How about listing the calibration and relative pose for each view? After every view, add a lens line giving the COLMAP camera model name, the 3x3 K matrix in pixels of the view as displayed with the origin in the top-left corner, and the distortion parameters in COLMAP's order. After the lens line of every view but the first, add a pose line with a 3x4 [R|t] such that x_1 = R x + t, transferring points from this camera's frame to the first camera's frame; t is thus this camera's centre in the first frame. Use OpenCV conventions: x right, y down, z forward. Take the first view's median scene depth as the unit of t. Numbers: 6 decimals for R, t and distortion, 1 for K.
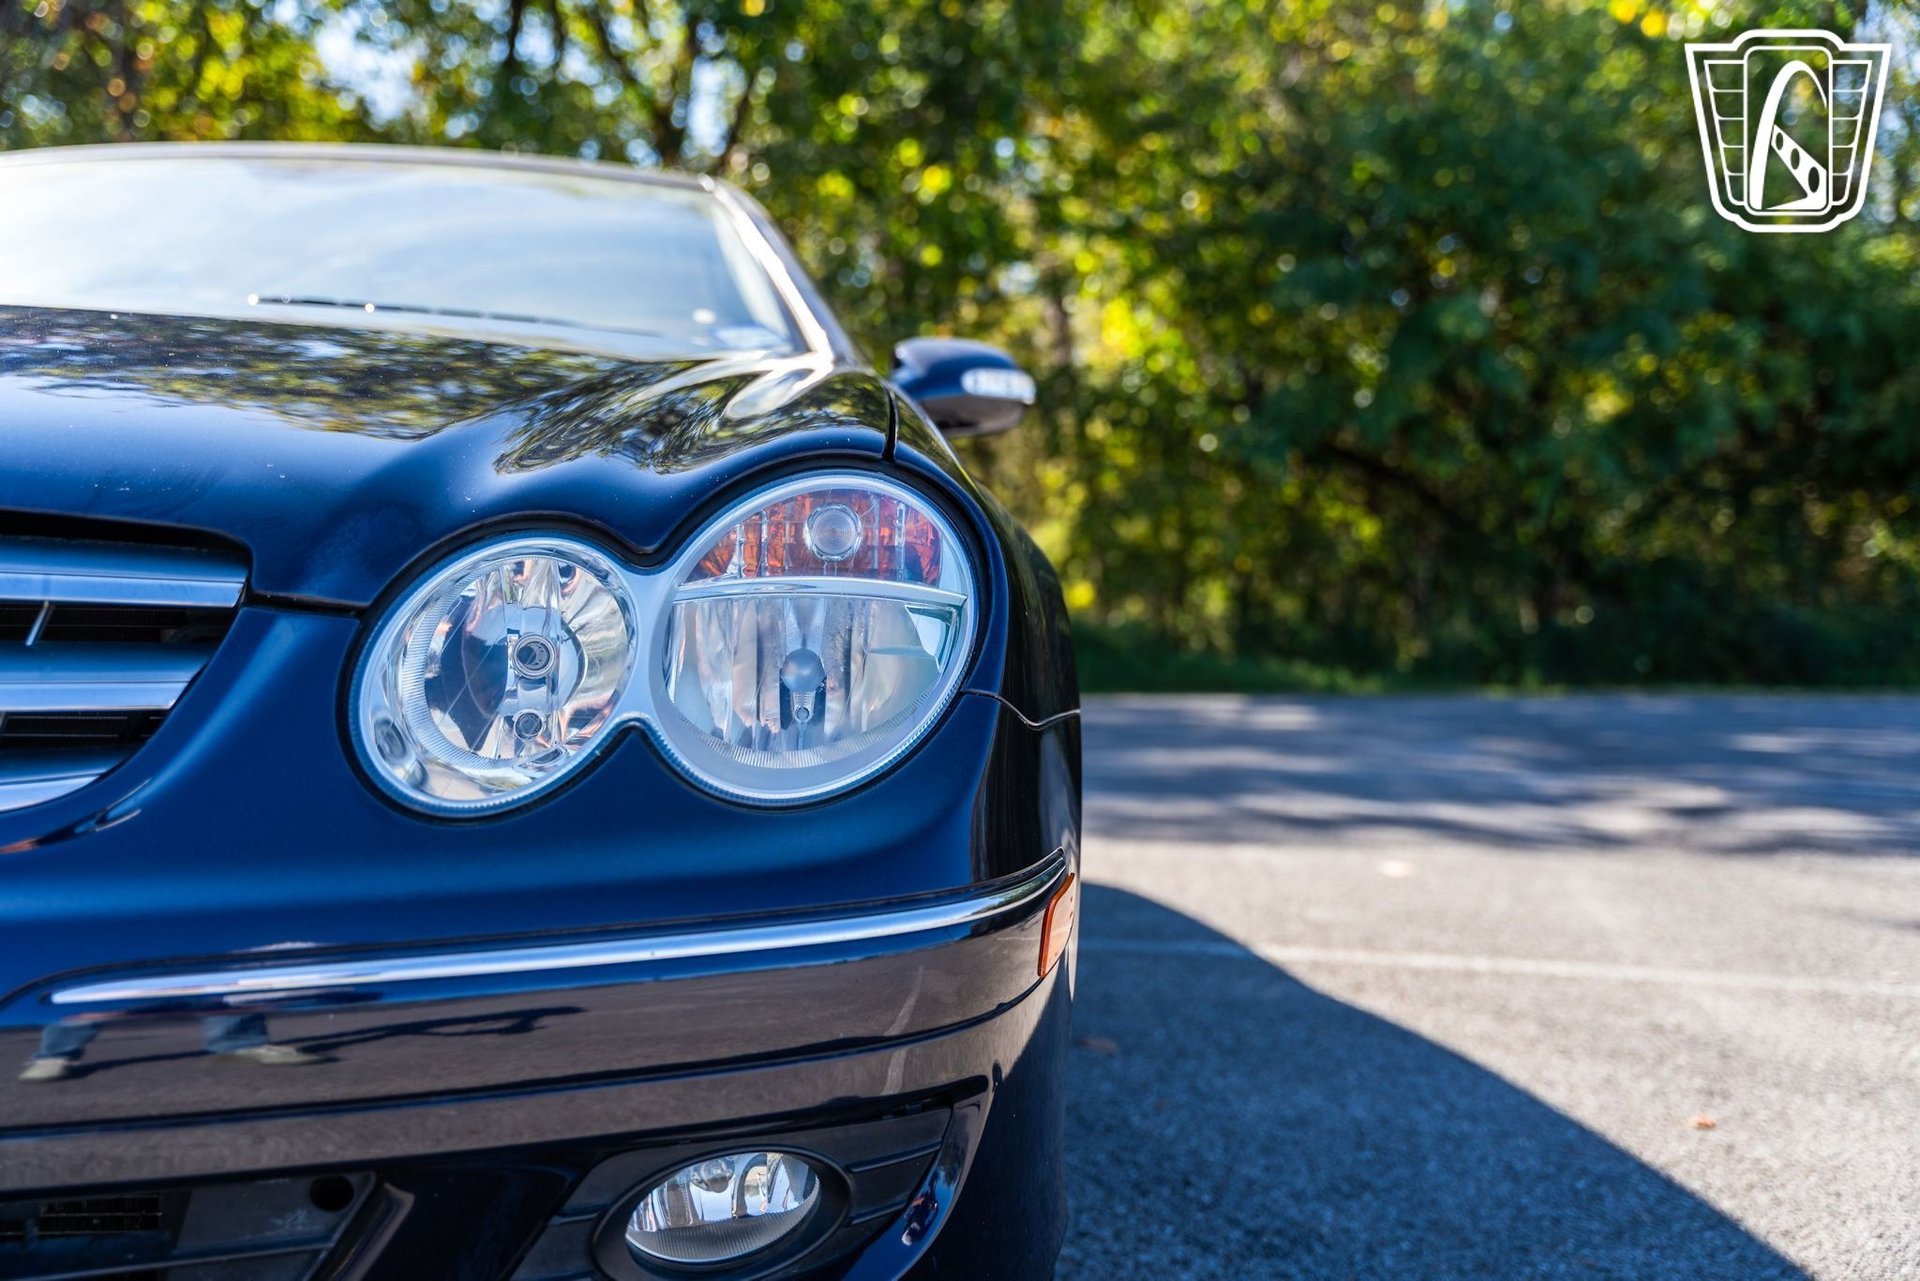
lens RADIAL K [[1938.6, 0, 960.0], [0, 1938.6, 640.5], [0, 0, 1]] dist [0.014307, -0.000176]
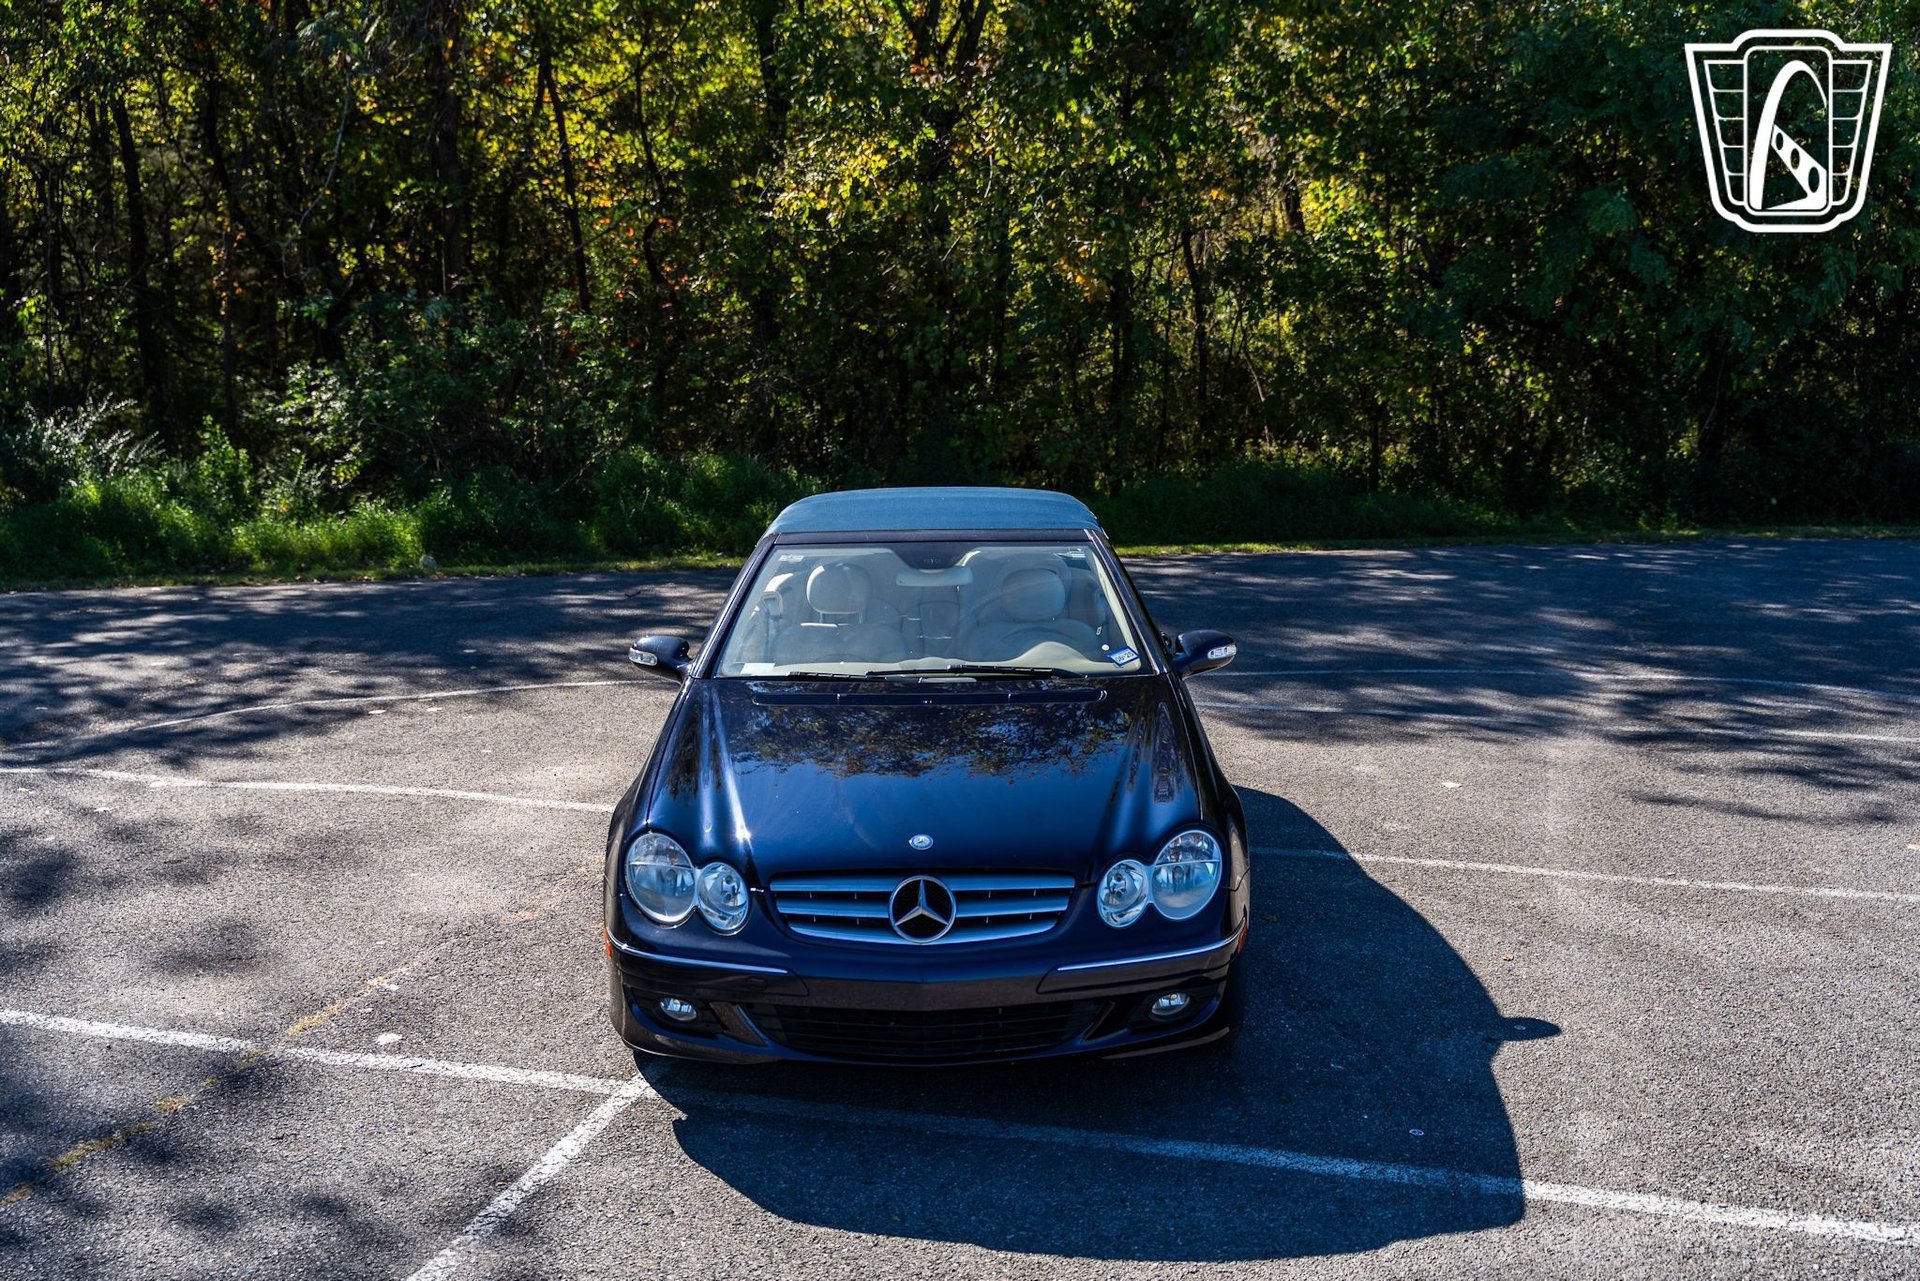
lens RADIAL K [[1914.5, 0, 959.3], [0, 1914.5, 649.5], [0, 0, 1]] dist [0.016186, -0.003690]
pose [[0.994029, -0.001206, -0.109105, -0.044071], [0.016607, 0.989962, 0.140358, -0.467746], [0.107841, -0.141332, 0.984071, -1.344837]]
